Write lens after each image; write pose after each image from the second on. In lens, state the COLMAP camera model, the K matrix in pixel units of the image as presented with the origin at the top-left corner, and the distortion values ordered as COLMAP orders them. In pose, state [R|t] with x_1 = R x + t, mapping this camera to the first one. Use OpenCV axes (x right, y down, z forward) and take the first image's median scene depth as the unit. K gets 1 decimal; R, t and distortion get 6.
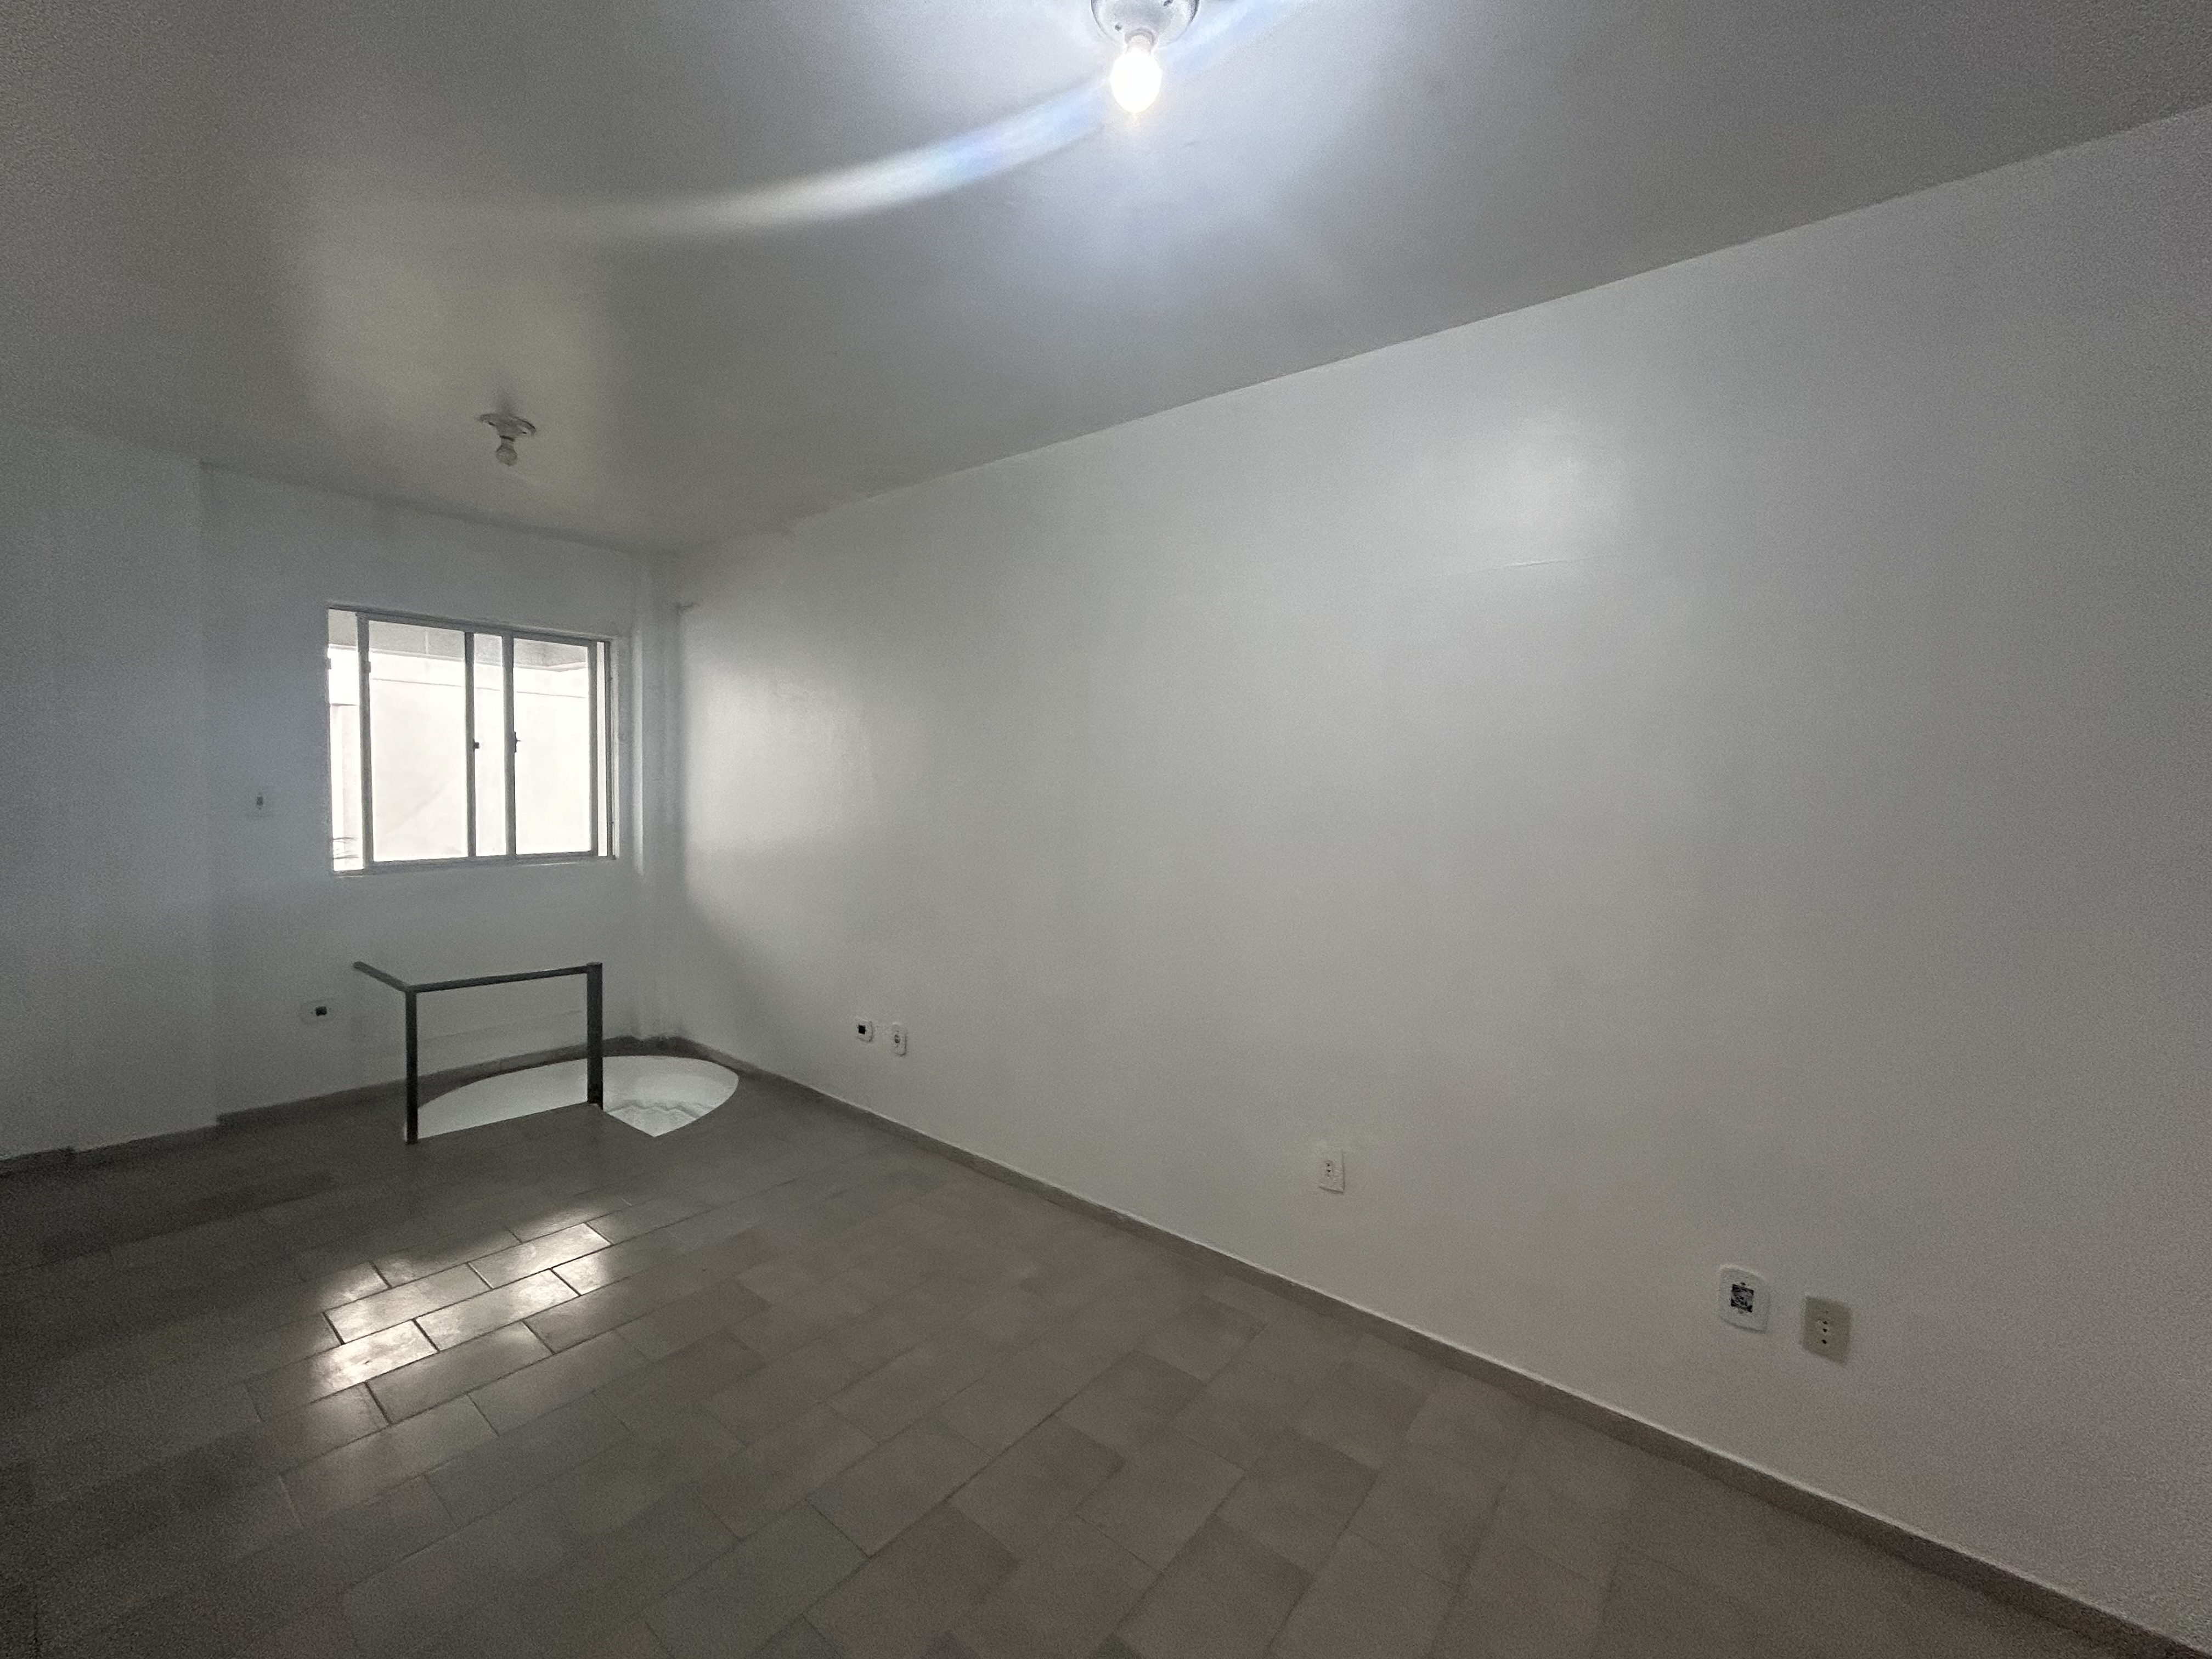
lens RADIAL K [[896.9, 0, 1101.8], [0, 896.9, 825.7], [0, 0, 1]] dist [0.009461, -0.003814]
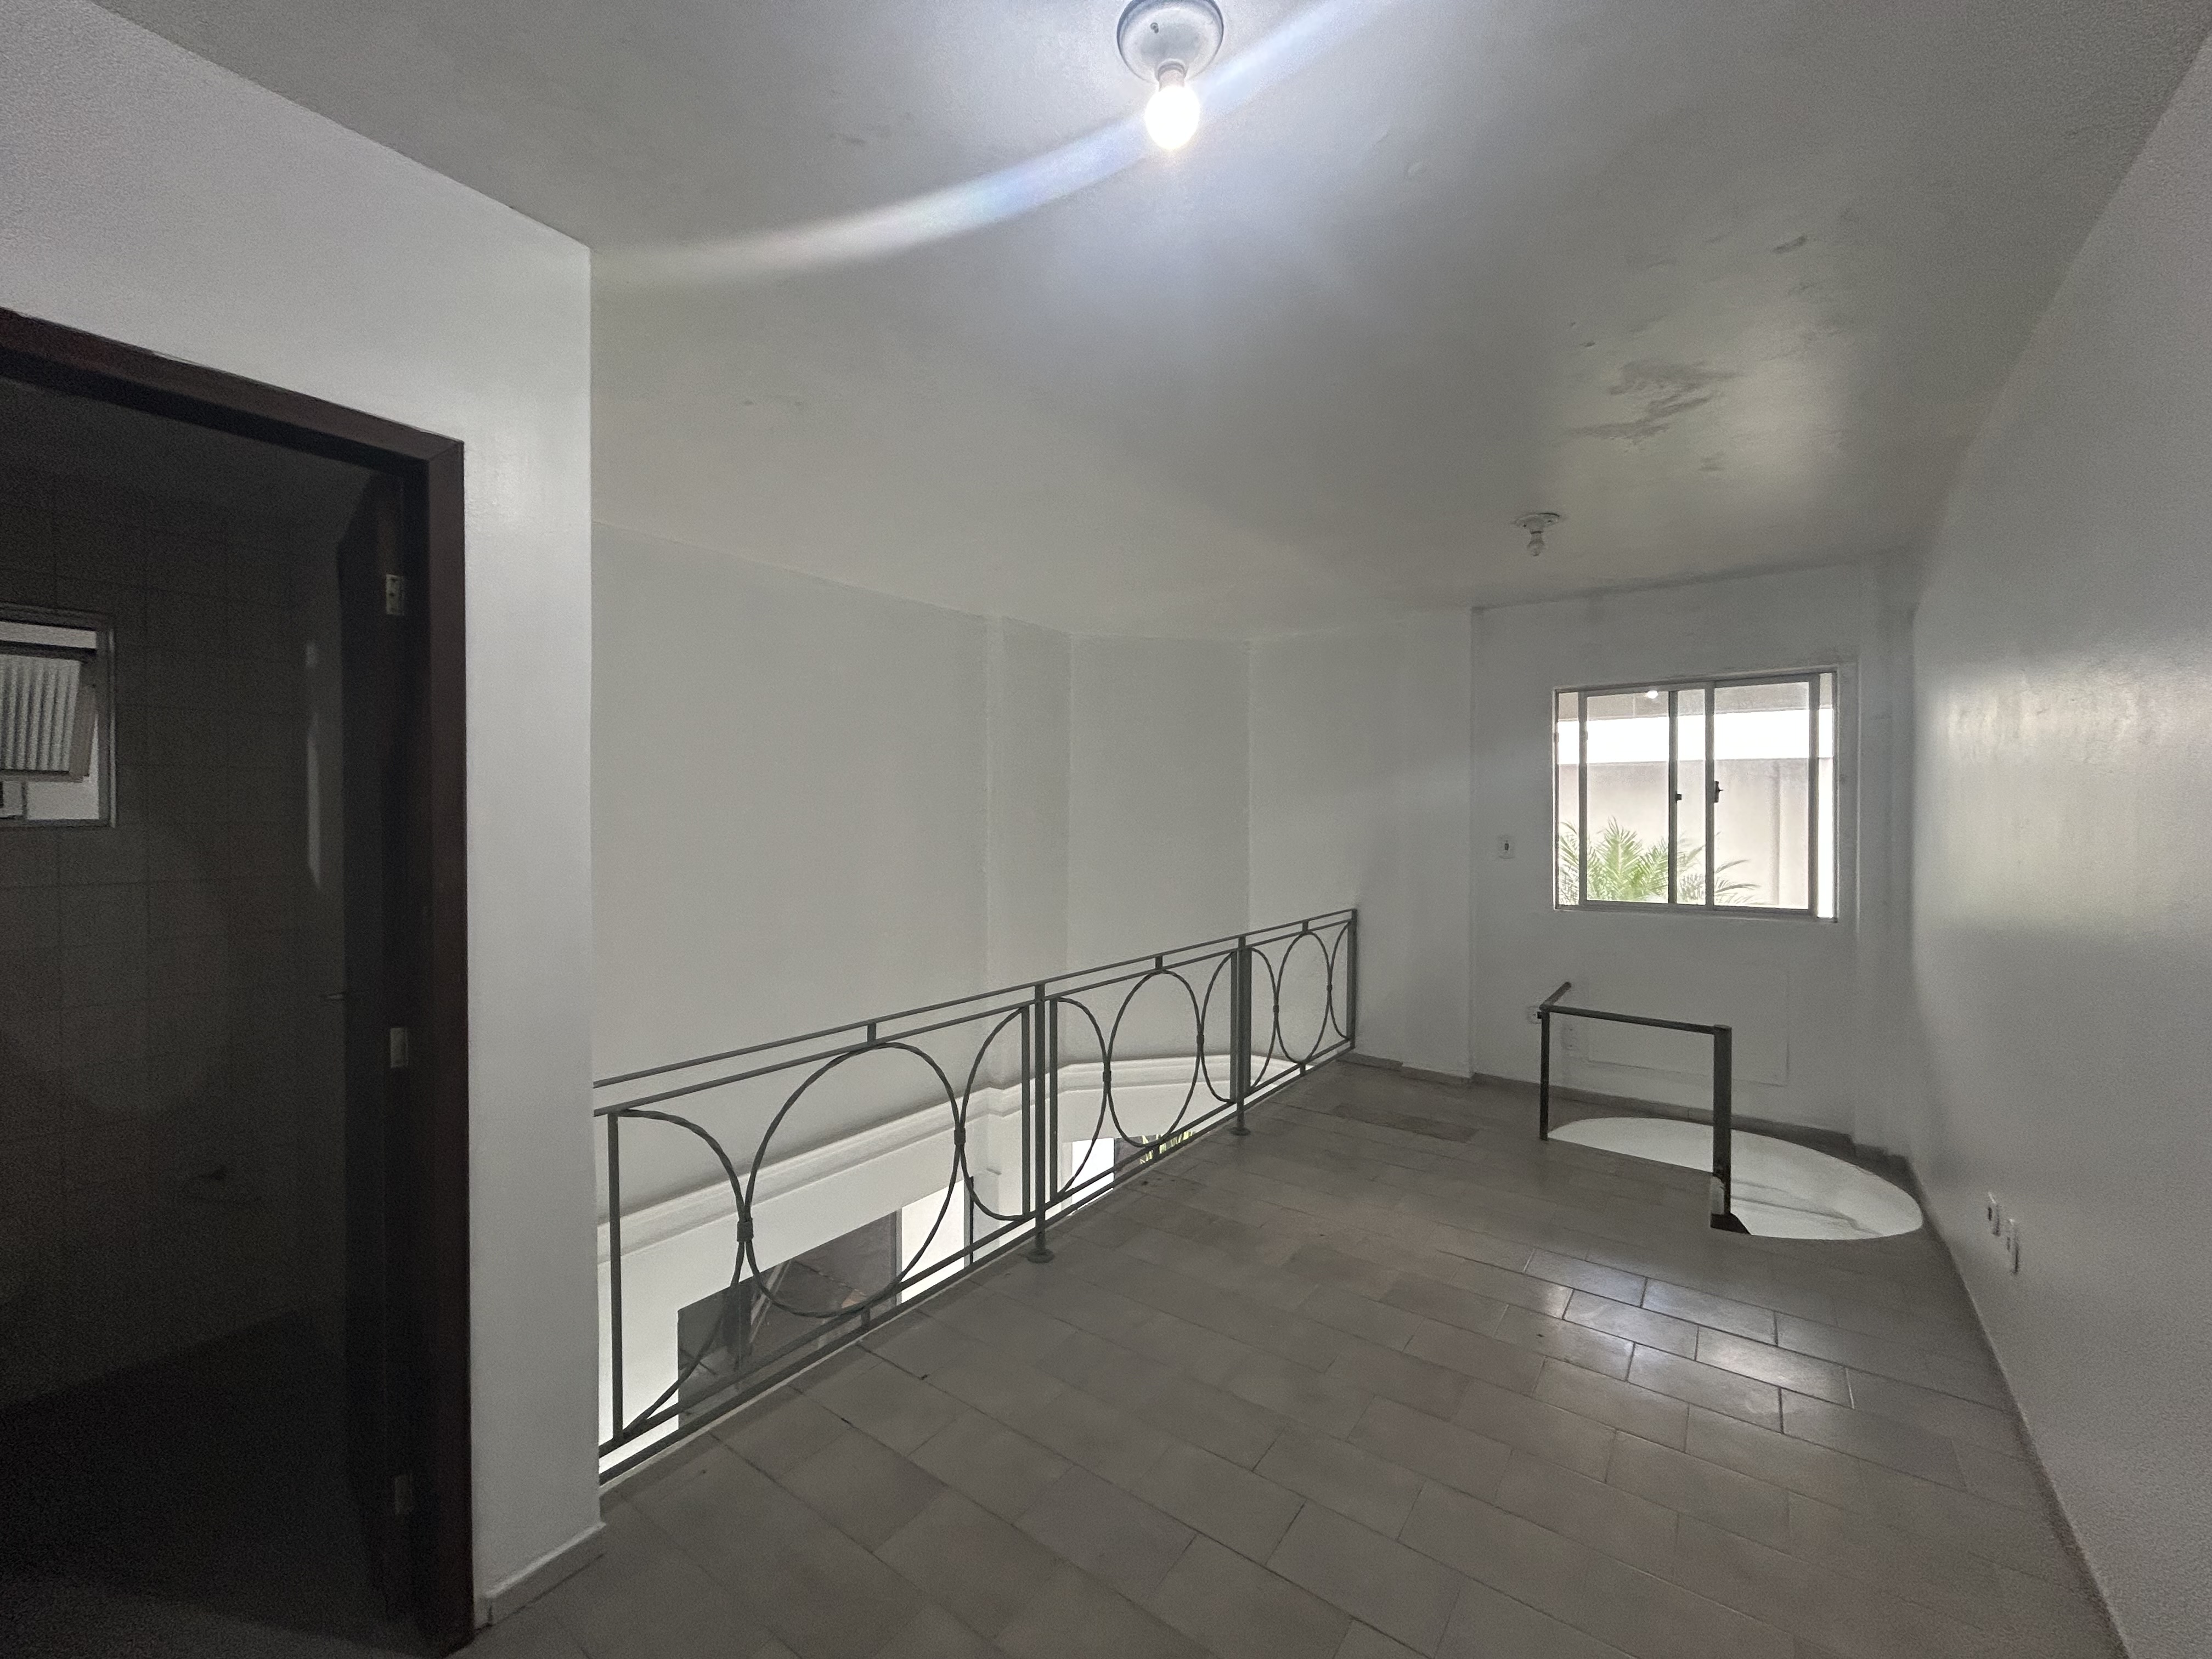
lens RADIAL K [[896.9, 0, 1101.8], [0, 896.9, 825.7], [0, 0, 1]] dist [0.009461, -0.003814]
pose [[0.061844, -0.006783, -0.998063, 0.326098], [-0.050953, 0.998652, -0.009945, -0.012269], [0.996784, 0.051470, 0.061415, 0.289949]]
